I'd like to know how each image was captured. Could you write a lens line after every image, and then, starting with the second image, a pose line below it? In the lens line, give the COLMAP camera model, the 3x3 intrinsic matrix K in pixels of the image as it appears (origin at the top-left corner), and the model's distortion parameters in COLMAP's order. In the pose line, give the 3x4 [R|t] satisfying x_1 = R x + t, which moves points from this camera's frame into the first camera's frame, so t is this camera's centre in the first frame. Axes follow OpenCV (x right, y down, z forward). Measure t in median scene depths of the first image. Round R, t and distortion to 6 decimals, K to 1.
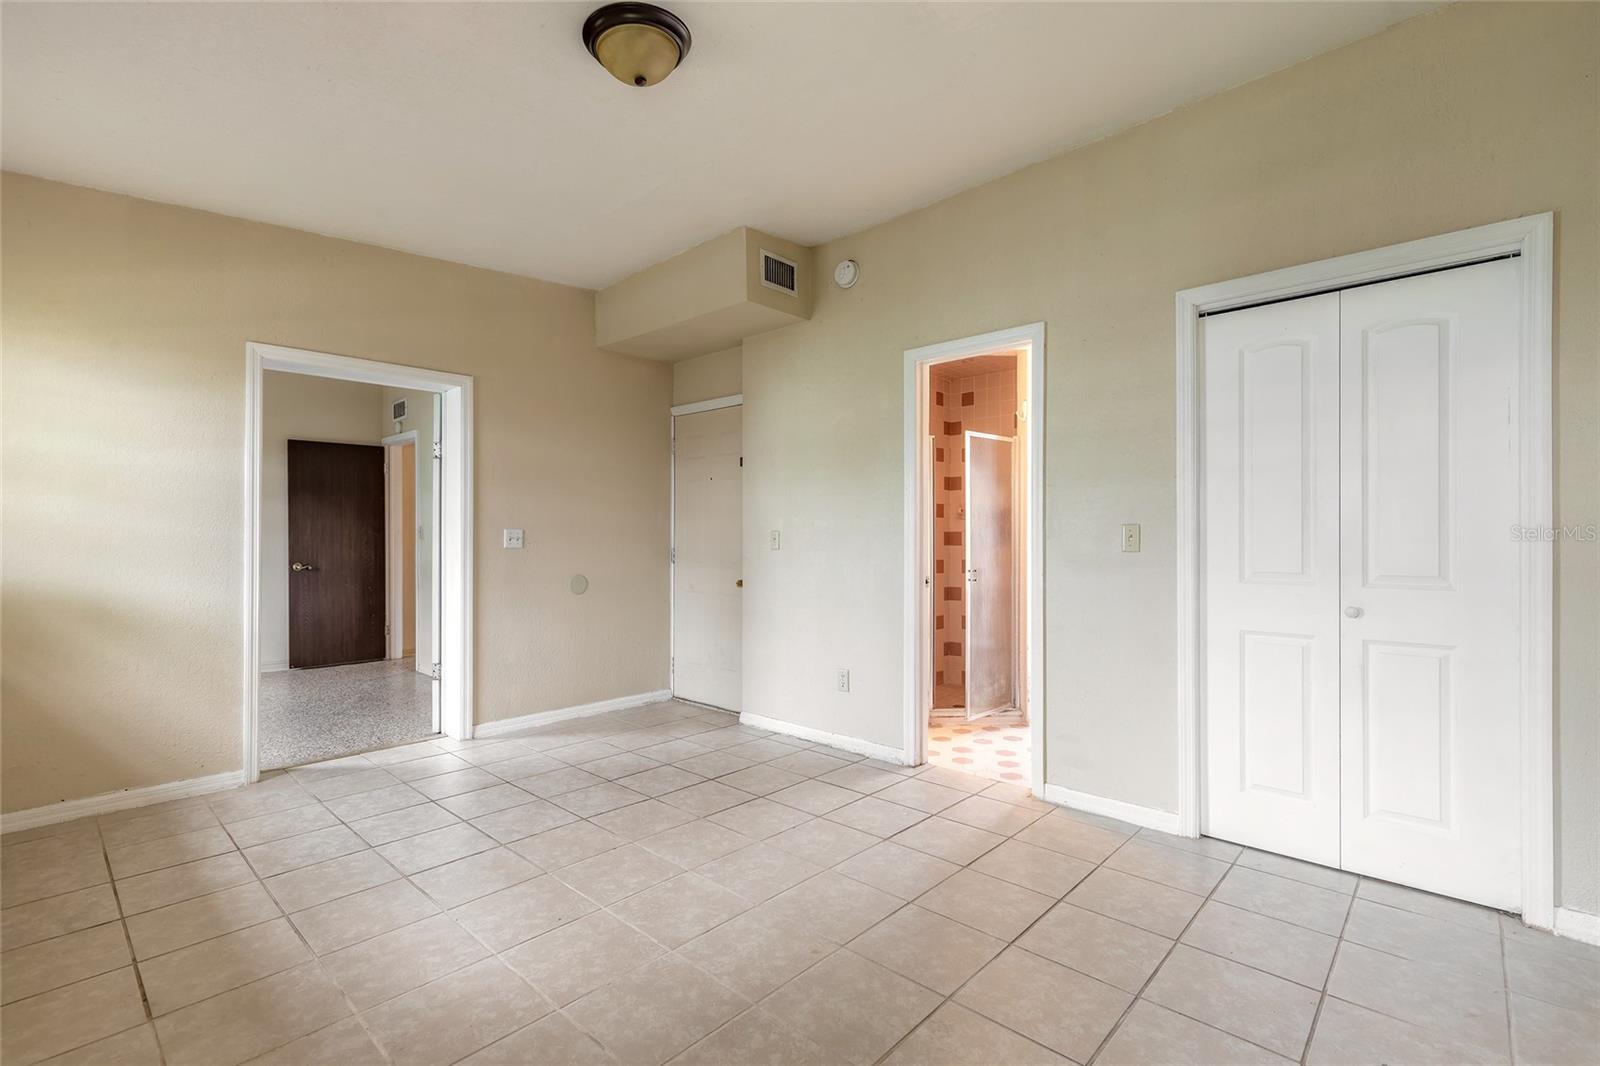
lens RADIAL K [[719.1, 0, 794.8], [0, 719.1, 538.6], [0, 0, 1]] dist [0.007851, -0.001357]
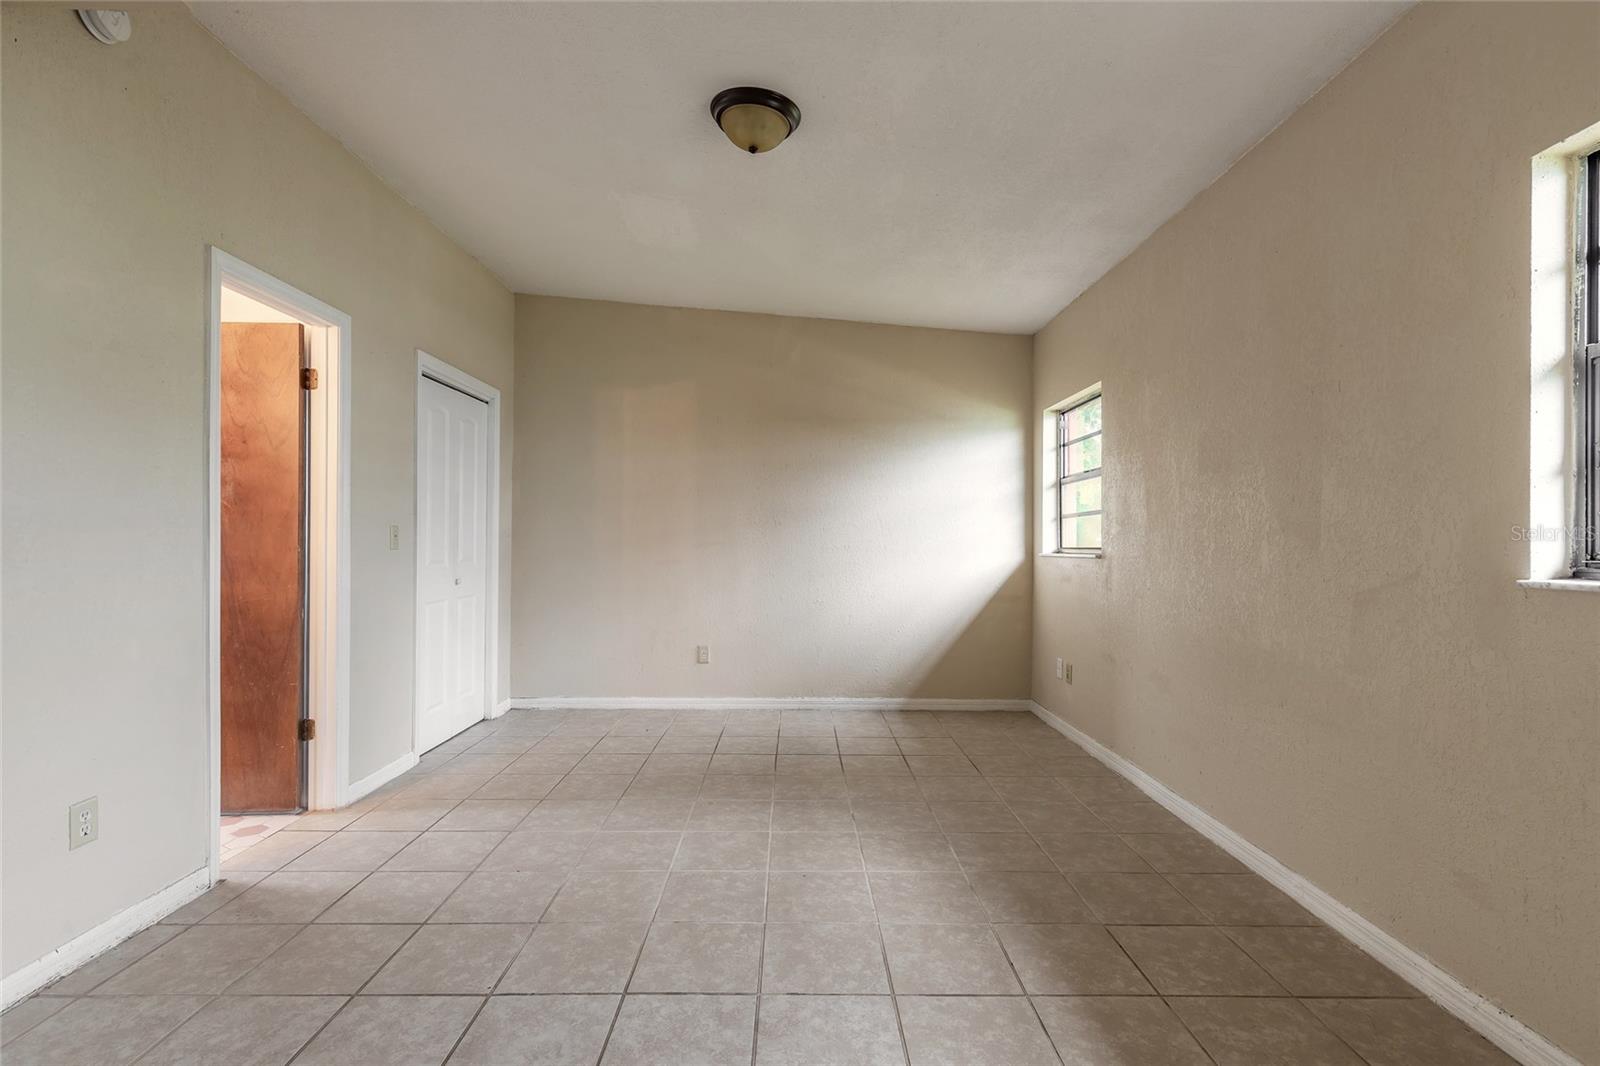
lens RADIAL K [[719.1, 0, 794.8], [0, 719.1, 538.6], [0, 0, 1]] dist [0.007851, -0.001357]
pose [[-0.681925, -0.000363, 0.731422, -0.768133], [-0.005415, 0.999975, -0.004553, 0.001770], [-0.731402, -0.007065, -0.681910, 1.200209]]
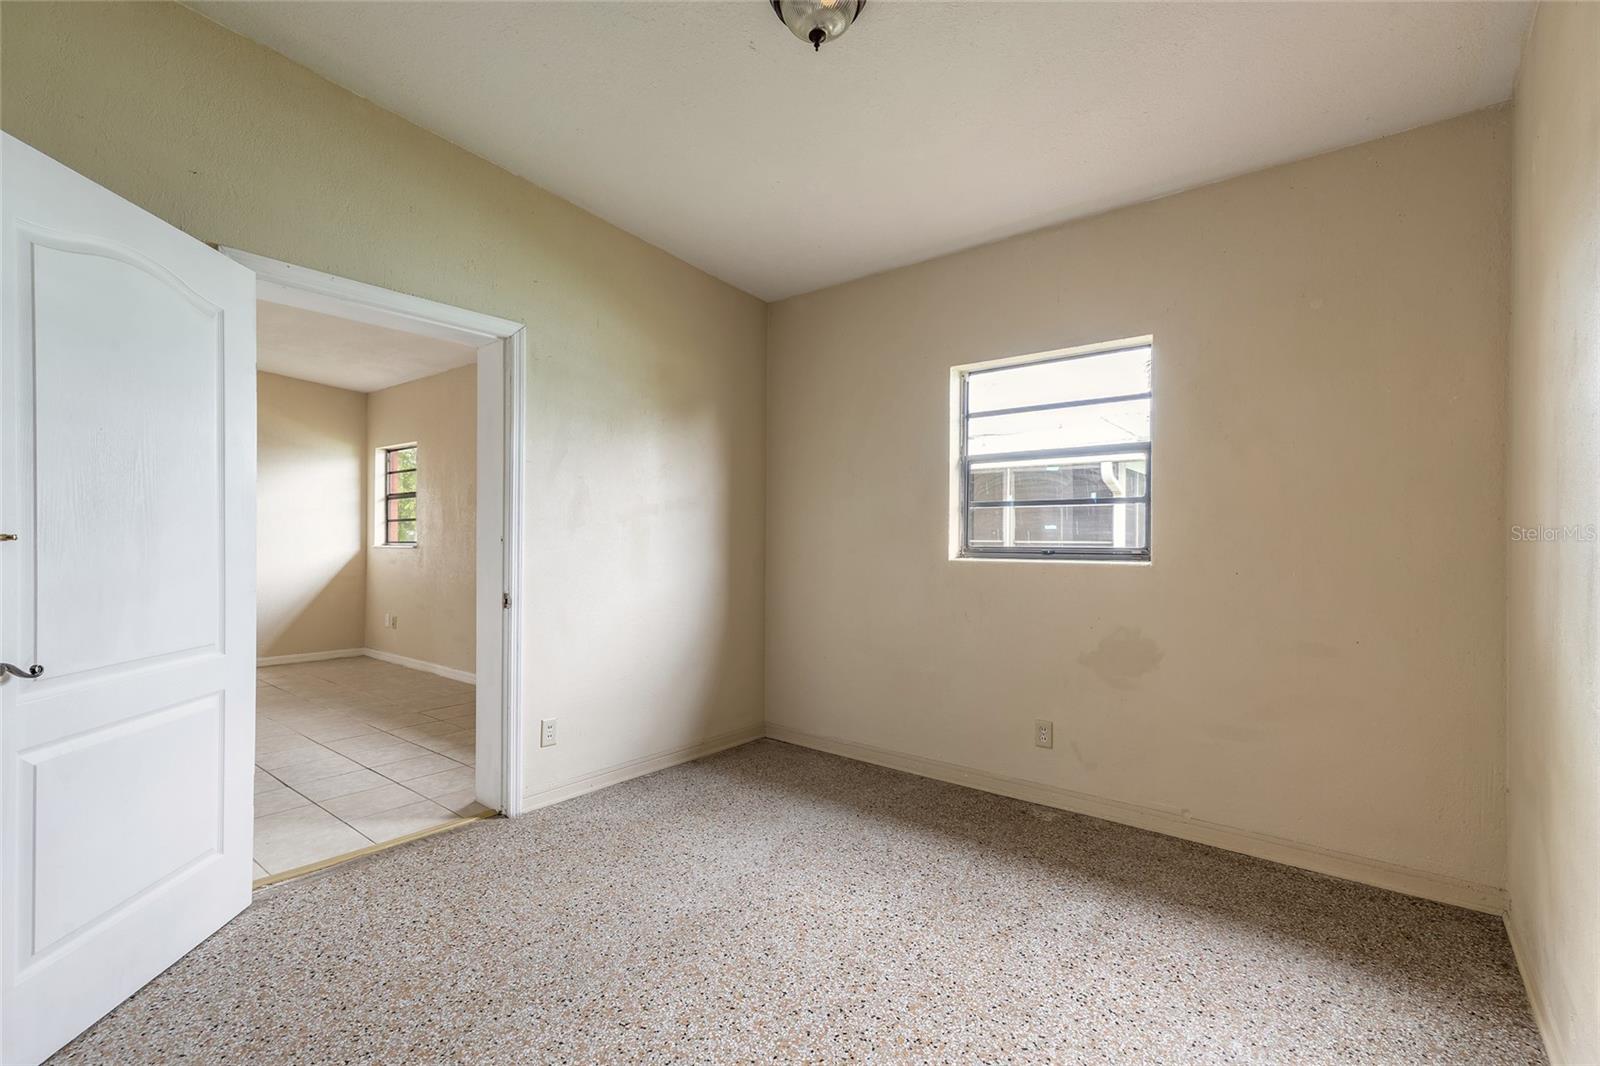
lens RADIAL K [[719.1, 0, 794.8], [0, 719.1, 538.6], [0, 0, 1]] dist [0.007851, -0.001357]
pose [[-0.997556, -0.009603, -0.069212, -1.142723], [-0.009523, 0.999954, -0.001480, -0.006635], [0.069223, -0.000818, -0.997601, 2.064471]]
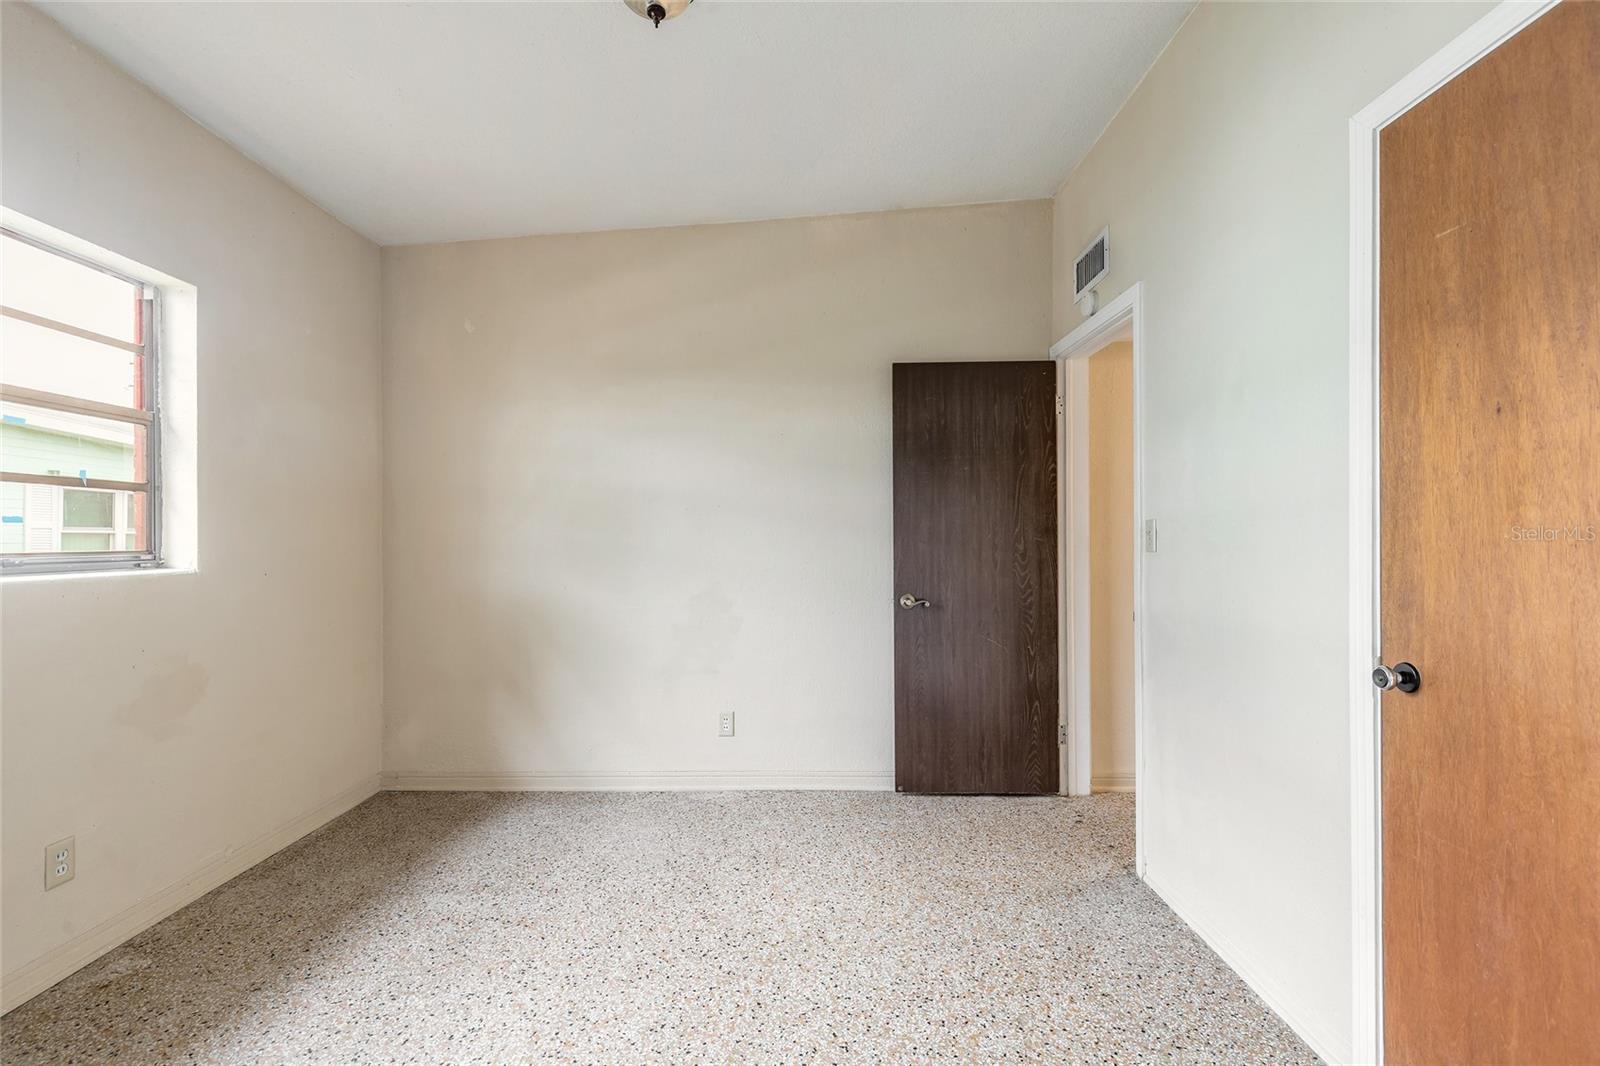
lens RADIAL K [[719.1, 0, 794.8], [0, 719.1, 538.6], [0, 0, 1]] dist [0.007851, -0.001357]
pose [[0.677089, -0.003044, -0.735895, -0.693284], [0.000076, 0.999992, -0.004067, -0.009189], [0.735901, 0.002697, 0.677084, 1.130976]]
